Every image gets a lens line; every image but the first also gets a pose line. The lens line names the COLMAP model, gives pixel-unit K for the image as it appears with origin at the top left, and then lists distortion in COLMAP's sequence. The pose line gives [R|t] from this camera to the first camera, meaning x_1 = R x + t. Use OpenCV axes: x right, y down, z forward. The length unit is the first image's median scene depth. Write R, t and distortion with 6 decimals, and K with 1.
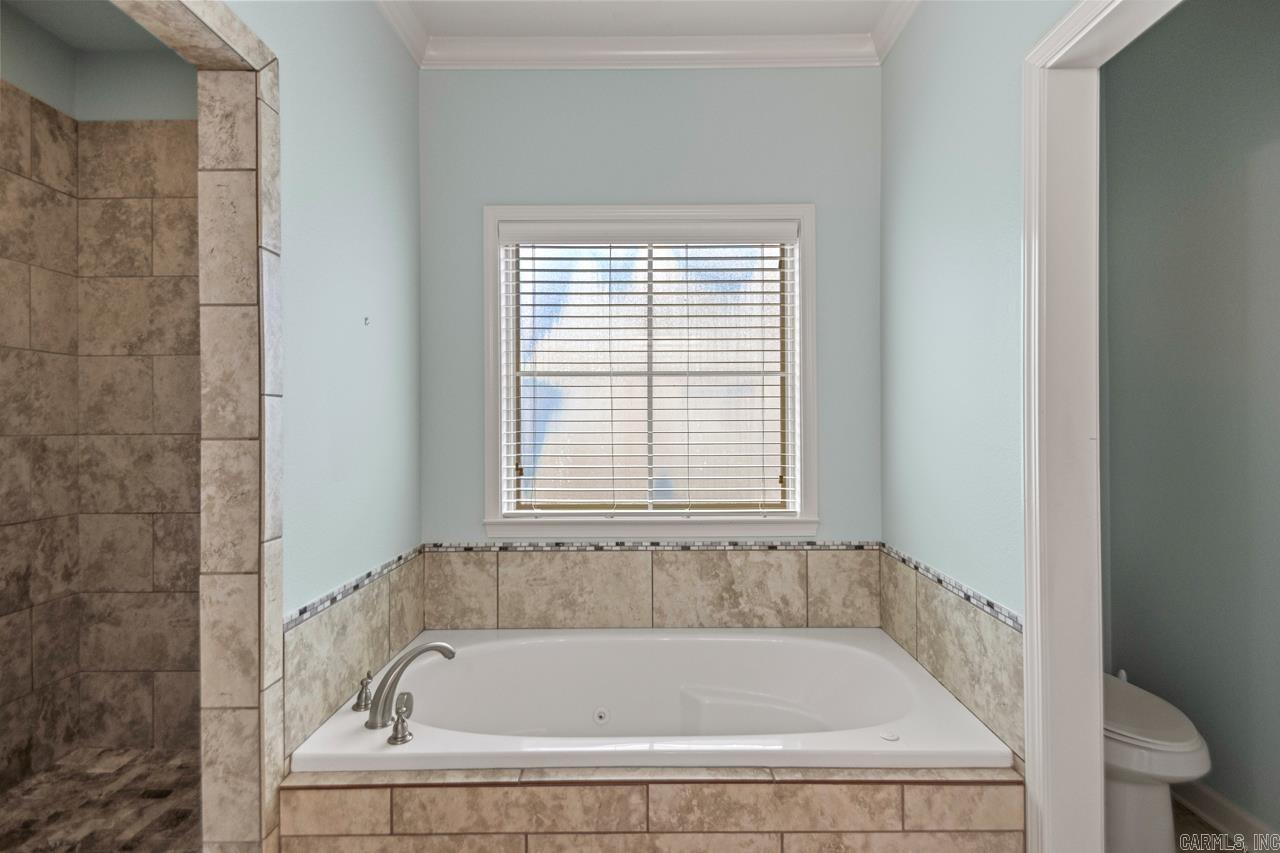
lens RADIAL K [[612.0, 0, 646.3], [0, 612.0, 422.5], [0, 0, 1]] dist [0.018468, -0.007145]
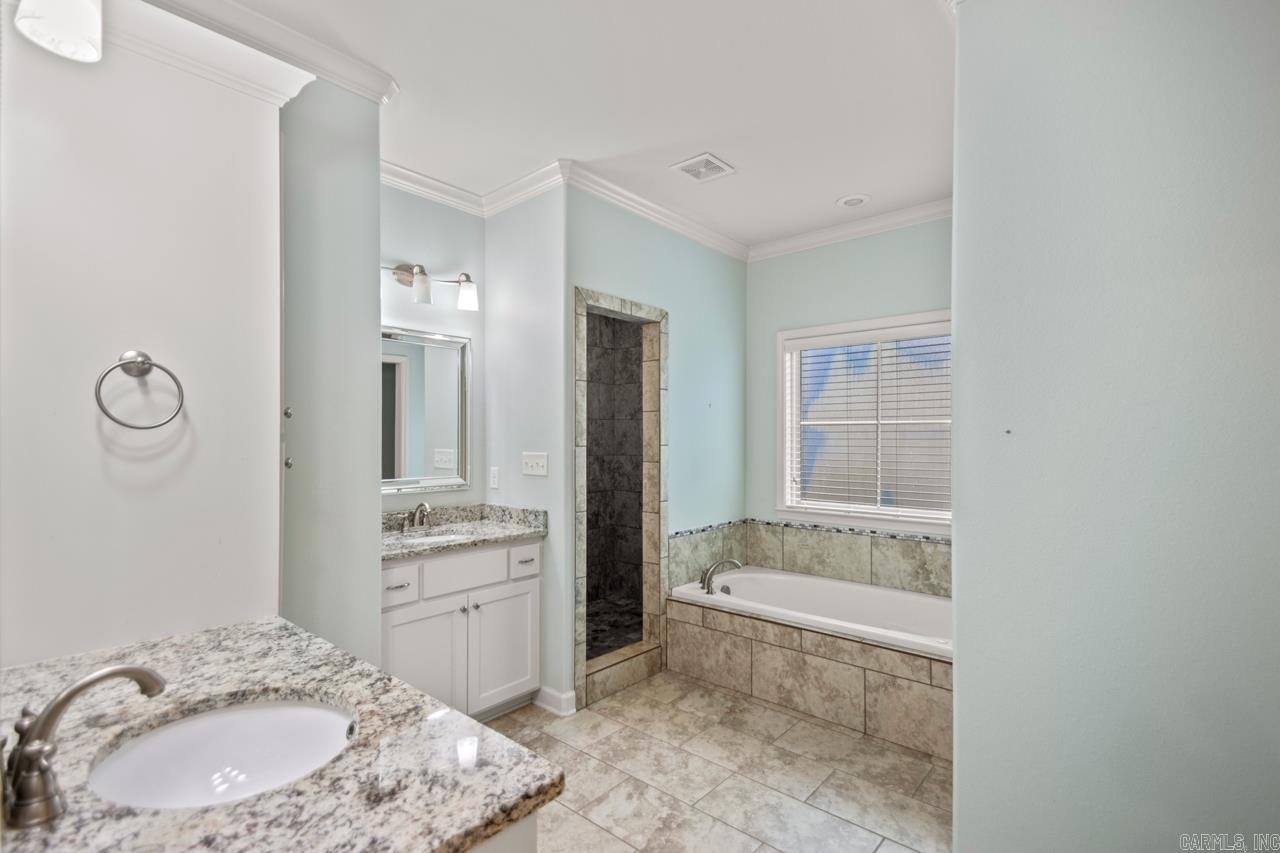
lens RADIAL K [[599.5, 0, 640.0], [0, 599.5, 434.9], [0, 0, 1]] dist [0.033648, -0.013234]
pose [[0.752628, 0.001043, -0.658446, 0.620471], [-0.003175, 0.999993, -0.002044, -0.052583], [0.658439, 0.003629, 0.752626, -0.612491]]
